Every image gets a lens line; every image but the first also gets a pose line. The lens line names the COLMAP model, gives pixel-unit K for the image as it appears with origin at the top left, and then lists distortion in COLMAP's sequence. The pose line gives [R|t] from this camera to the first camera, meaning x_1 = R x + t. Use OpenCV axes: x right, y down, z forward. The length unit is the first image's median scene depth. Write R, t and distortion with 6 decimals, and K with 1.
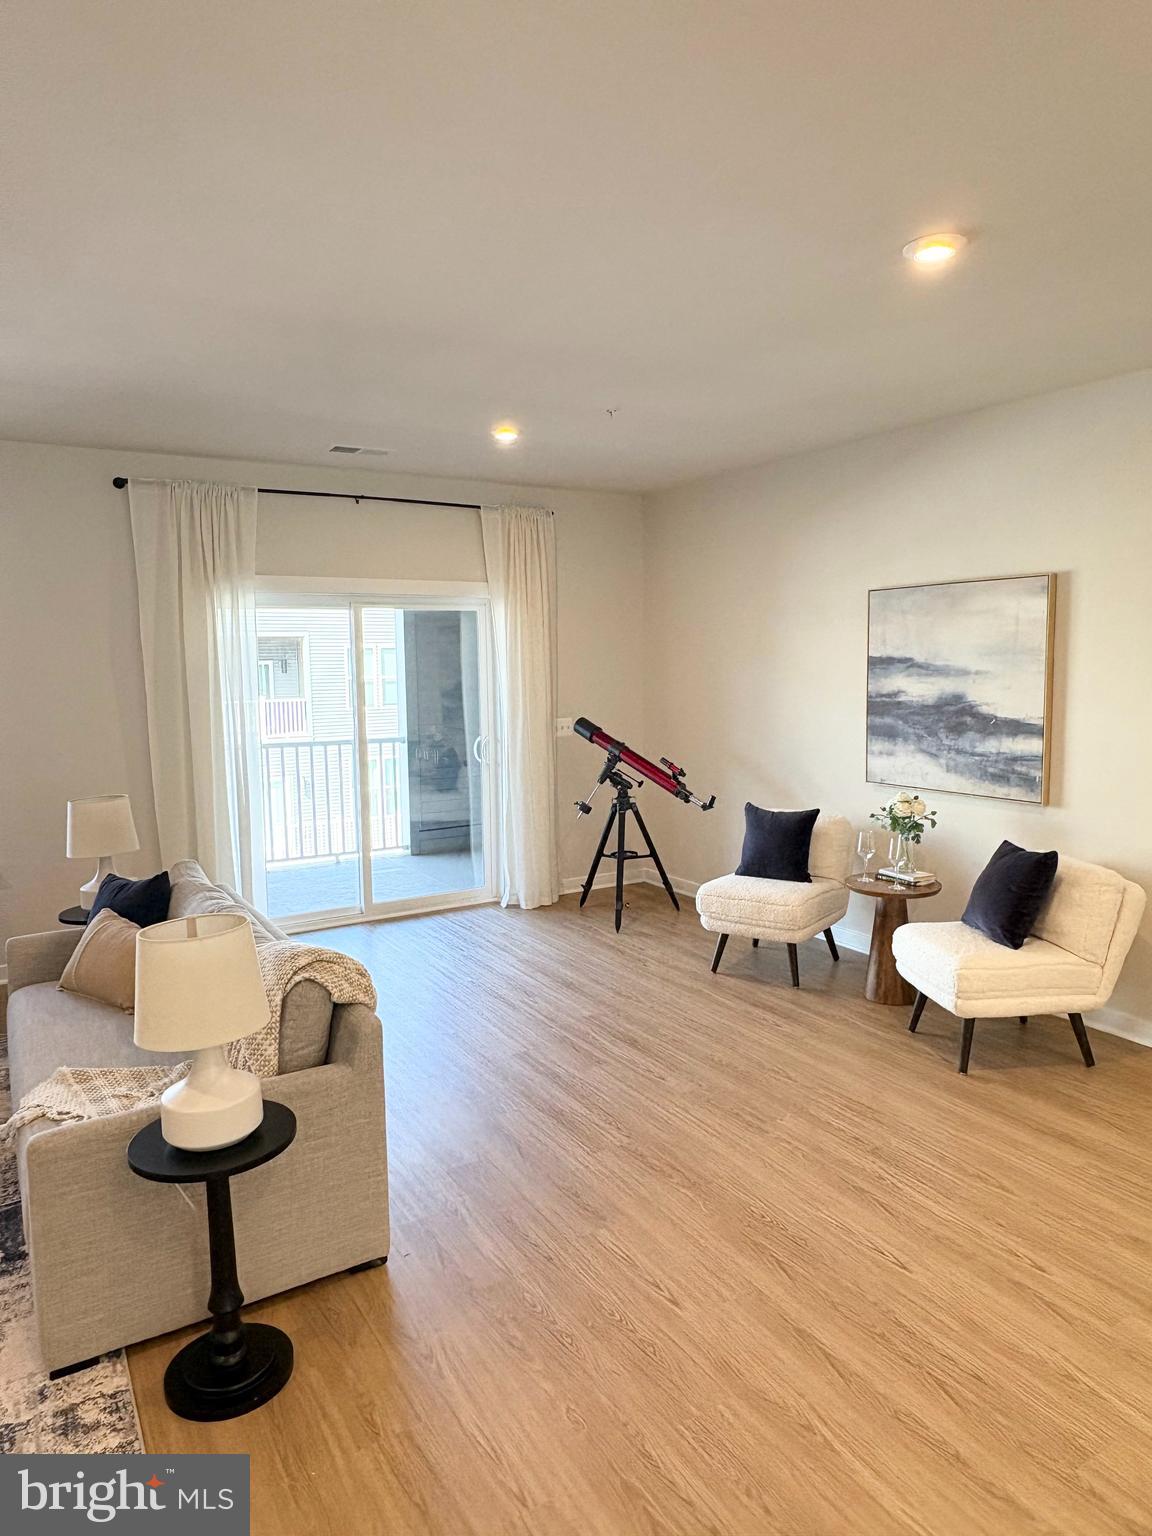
lens RADIAL K [[984.5, 0, 580.0], [0, 984.5, 760.4], [0, 0, 1]] dist [0.002679, 0.000846]
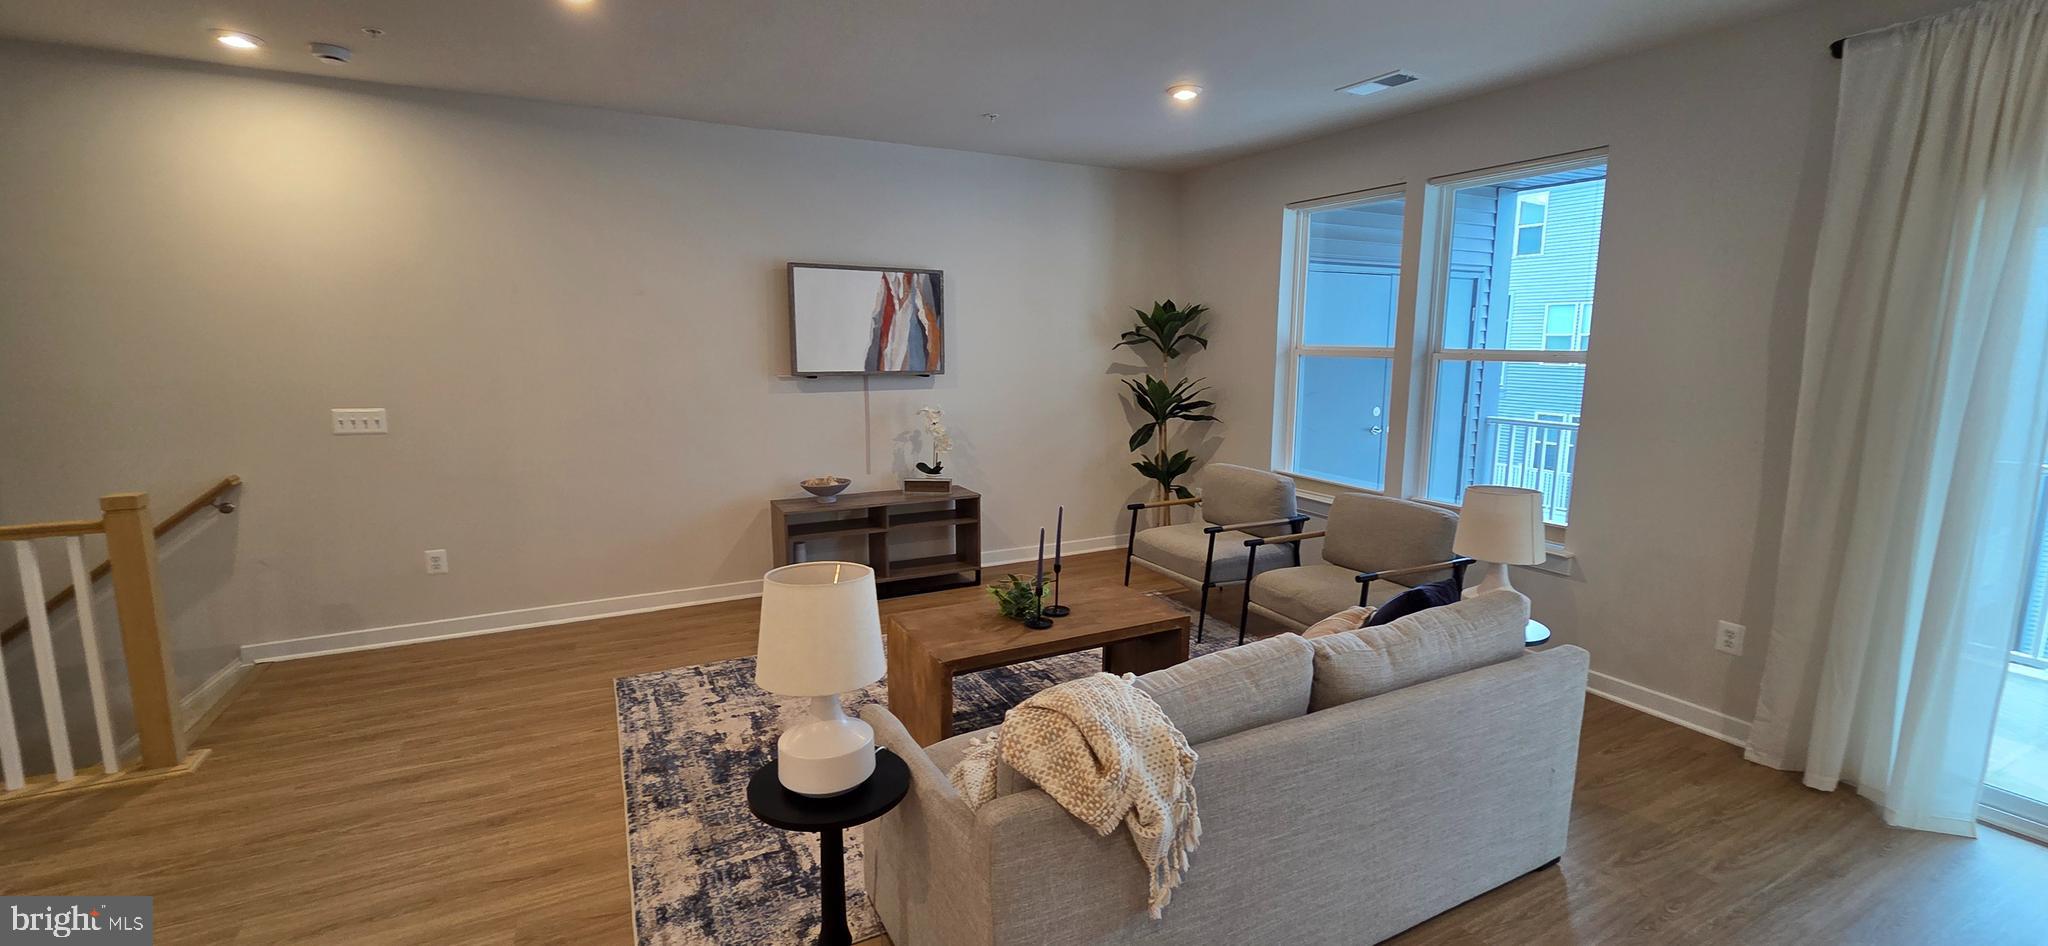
lens RADIAL K [[836.1, 0, 1020.7], [0, 836.1, 468.3], [0, 0, 1]] dist [0.000020, -0.000362]
pose [[-0.064214, 0.170153, -0.983323, 0.169578], [-0.109930, 0.978154, 0.176437, -0.044358], [0.991863, 0.119426, -0.044106, 0.512496]]
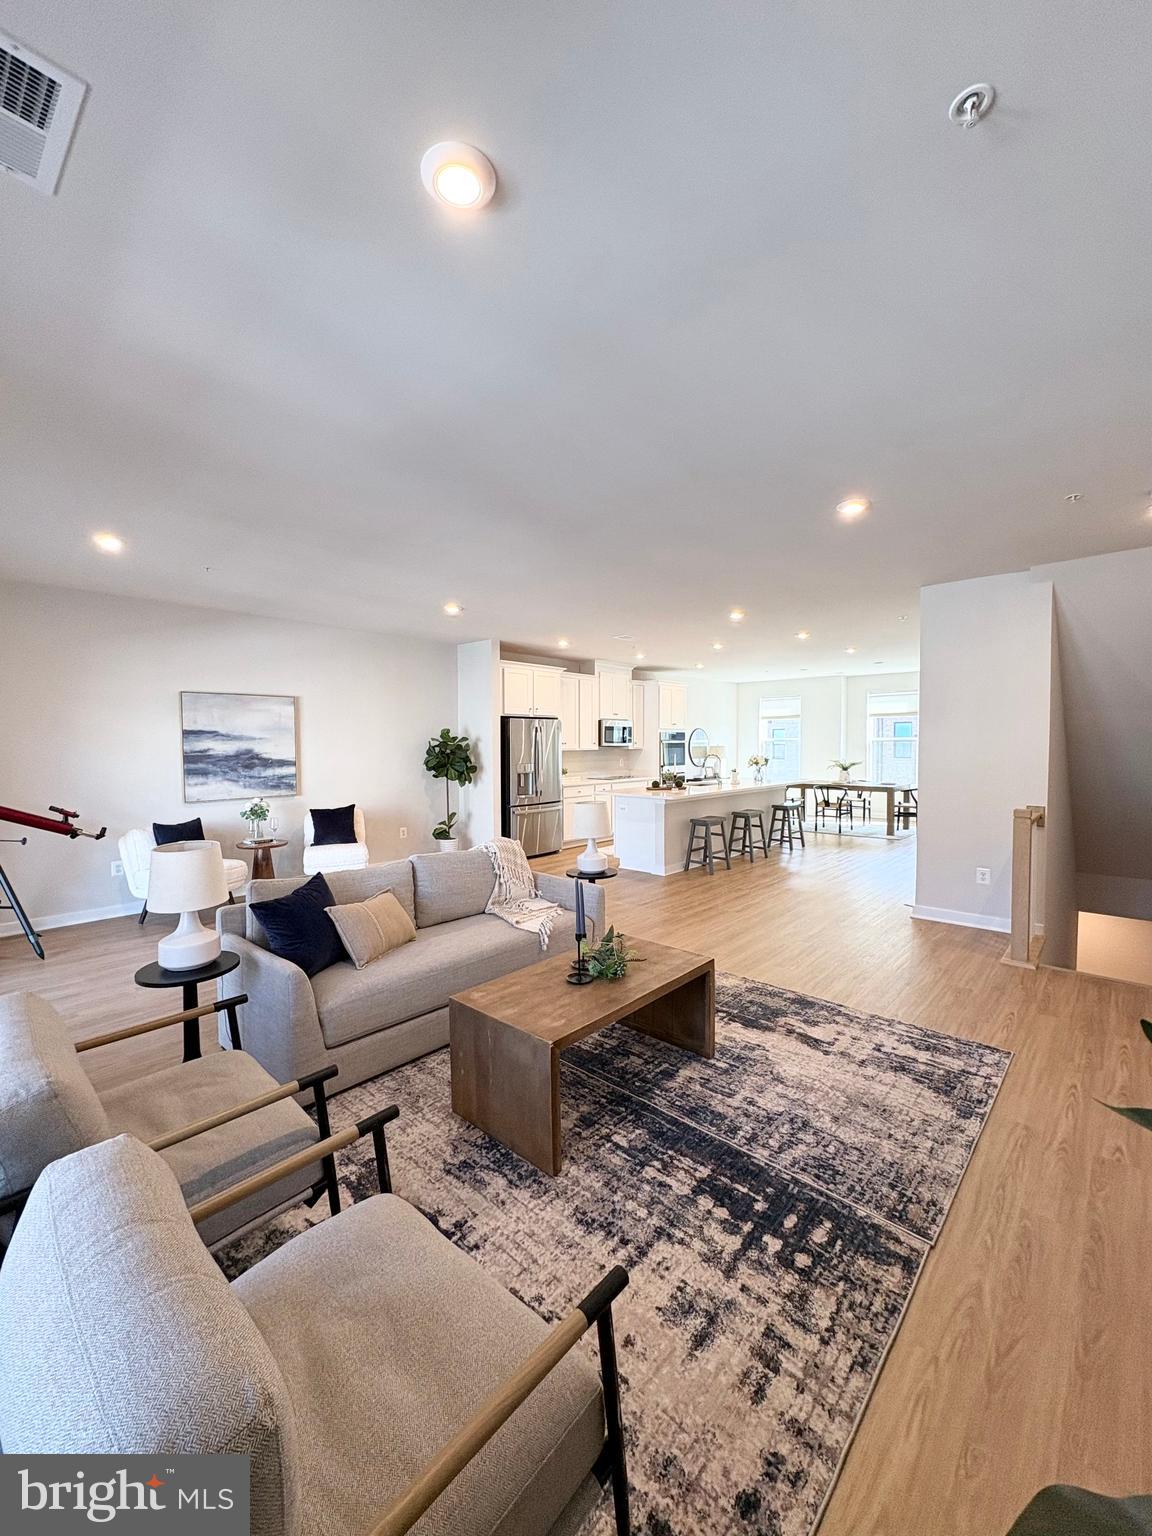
lens RADIAL K [[613.0, 0, 576.0], [0, 613.0, 768.0], [0, 0, 1]] dist [0.000845, 0.000198]
pose [[-0.281013, -0.022868, 0.959431, -0.938368], [0.112035, 0.992099, 0.056462, -0.022200], [-0.953142, 0.123357, -0.276230, 0.645837]]
